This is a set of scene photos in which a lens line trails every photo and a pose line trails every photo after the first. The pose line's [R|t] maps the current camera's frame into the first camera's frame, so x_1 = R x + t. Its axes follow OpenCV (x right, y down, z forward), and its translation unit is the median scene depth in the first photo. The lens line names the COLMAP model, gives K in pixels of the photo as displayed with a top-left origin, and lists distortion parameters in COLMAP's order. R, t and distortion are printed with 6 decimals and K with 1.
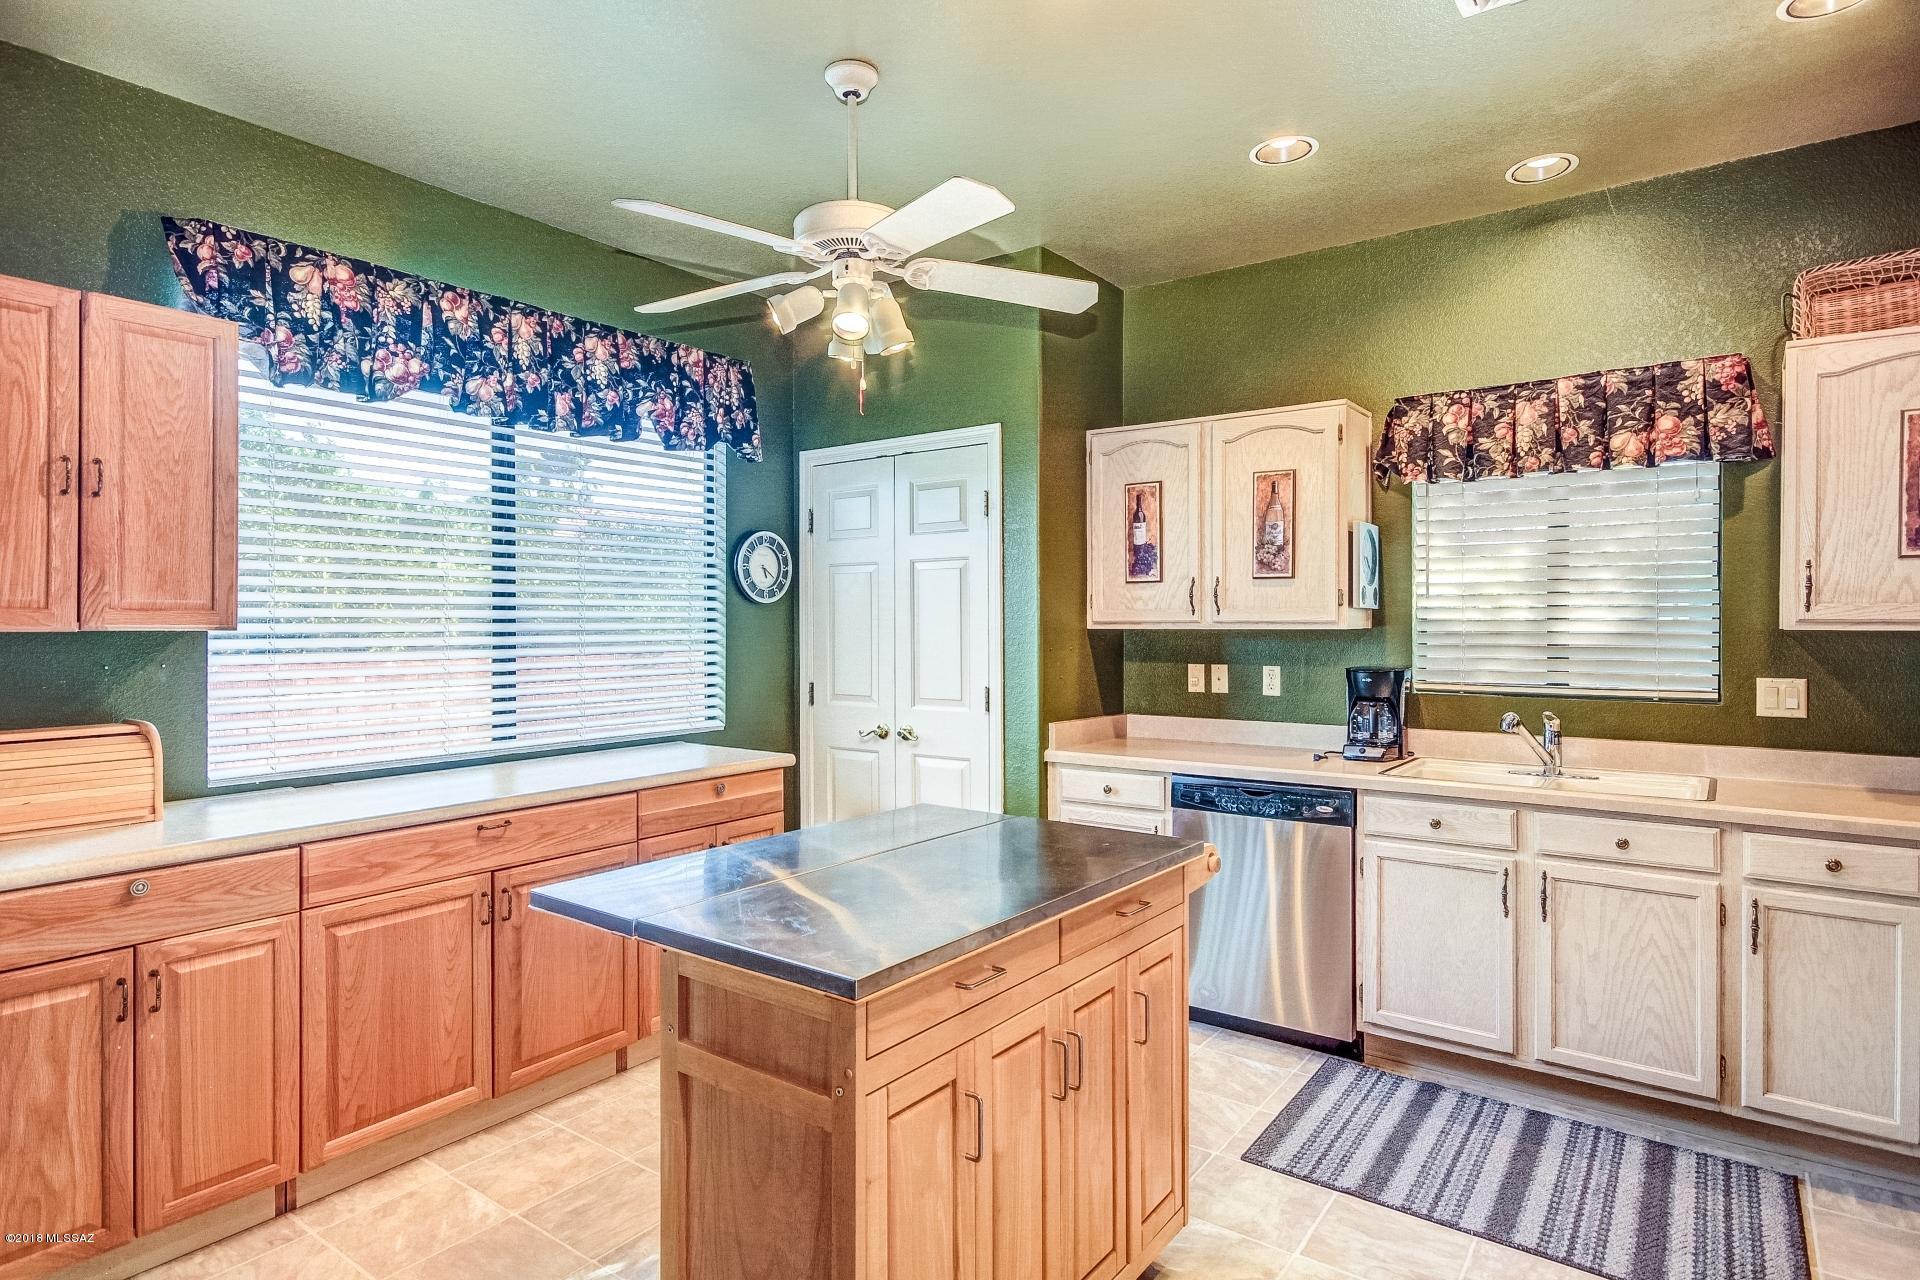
lens RADIAL K [[1041.7, 0, 951.4], [0, 1041.7, 647.2], [0, 0, 1]] dist [0.004369, -0.000038]
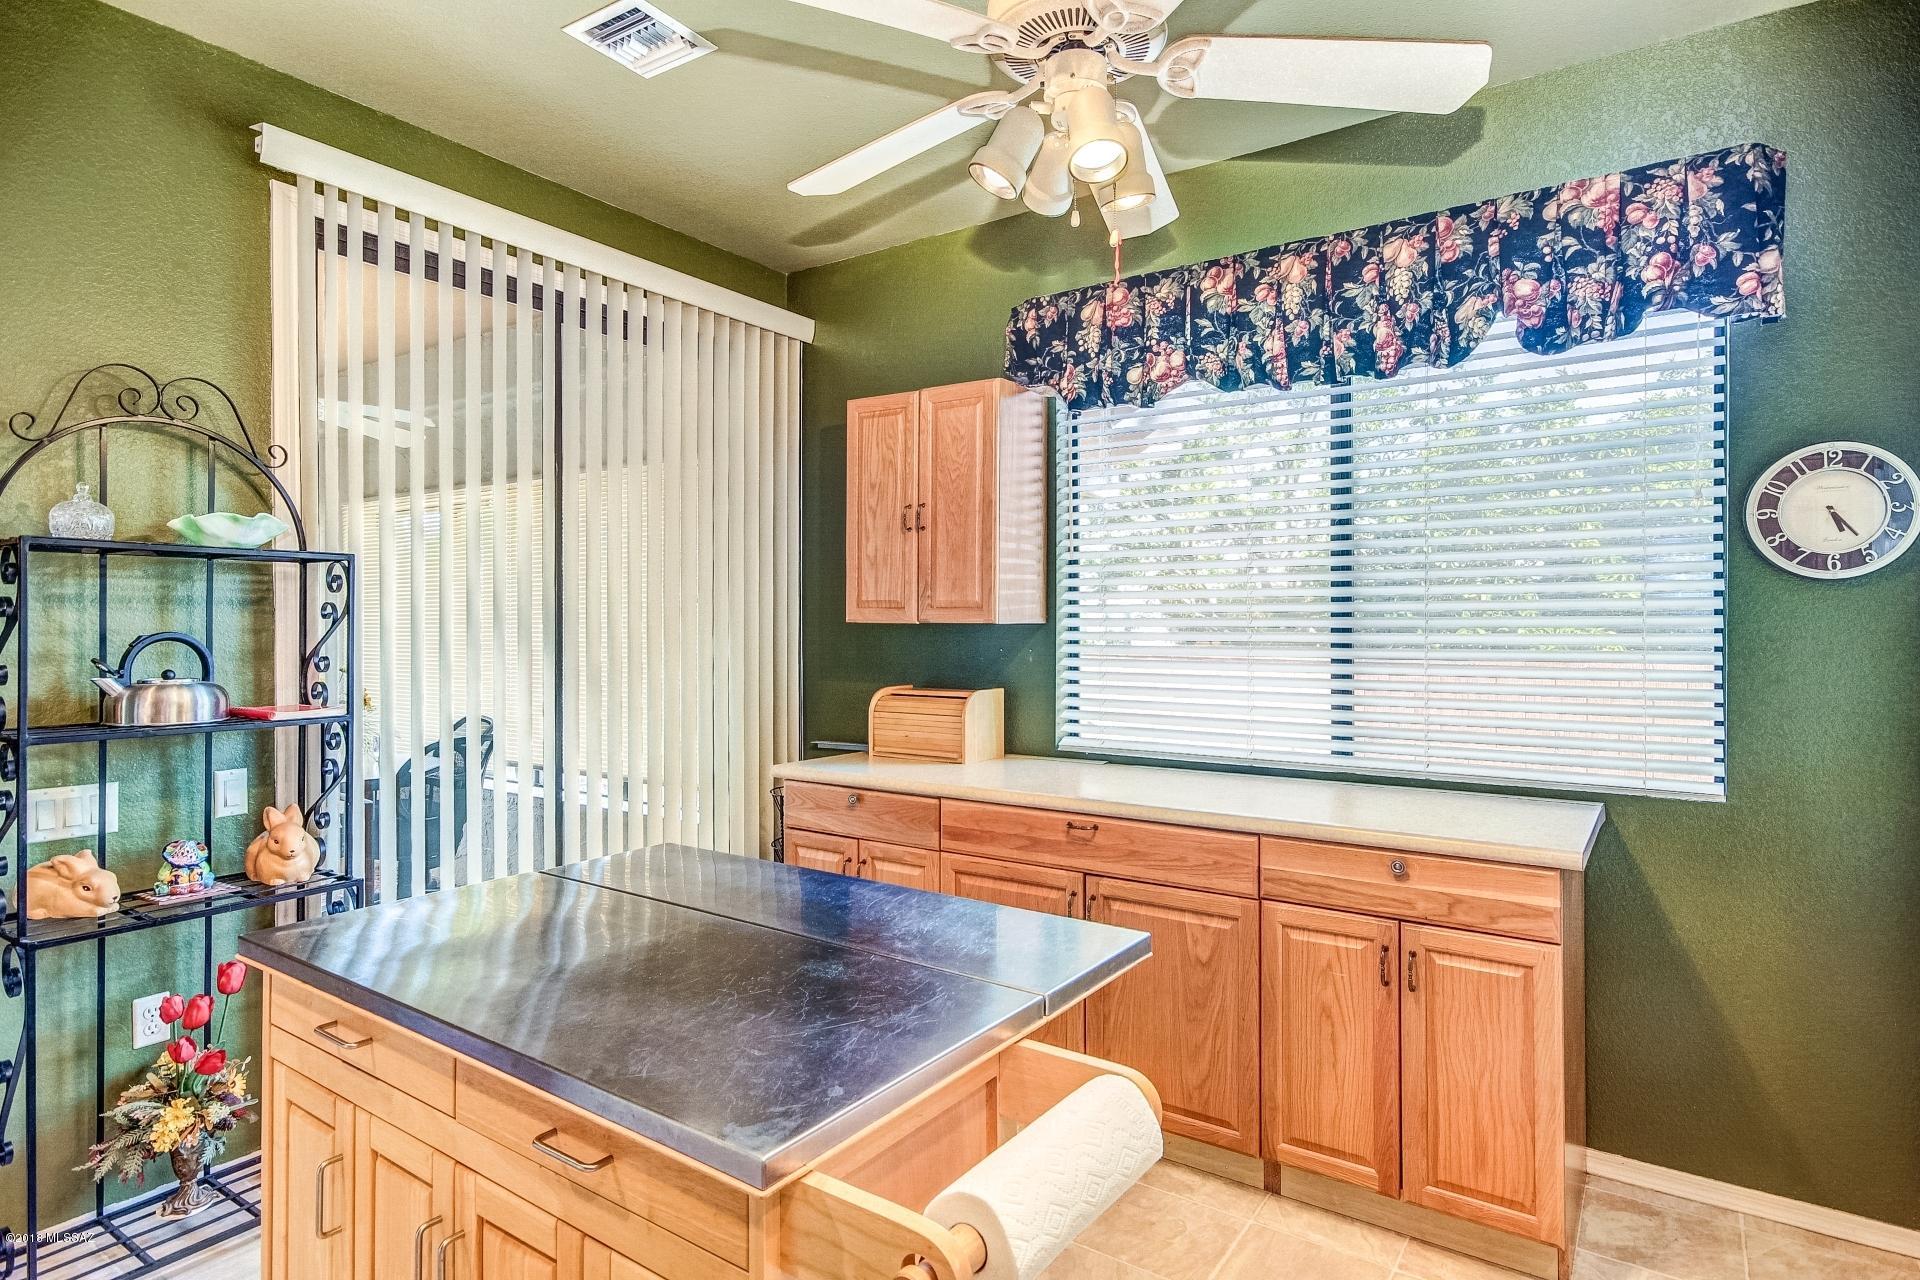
lens RADIAL K [[1041.7, 0, 968.3], [0, 1041.7, 625.1], [0, 0, 1]] dist [0.004369, -0.000038]
pose [[0.022325, -0.003114, -0.999746, 0.441036], [-0.029255, 0.999565, -0.003766, -0.006563], [0.999323, 0.029332, 0.022224, 0.738436]]
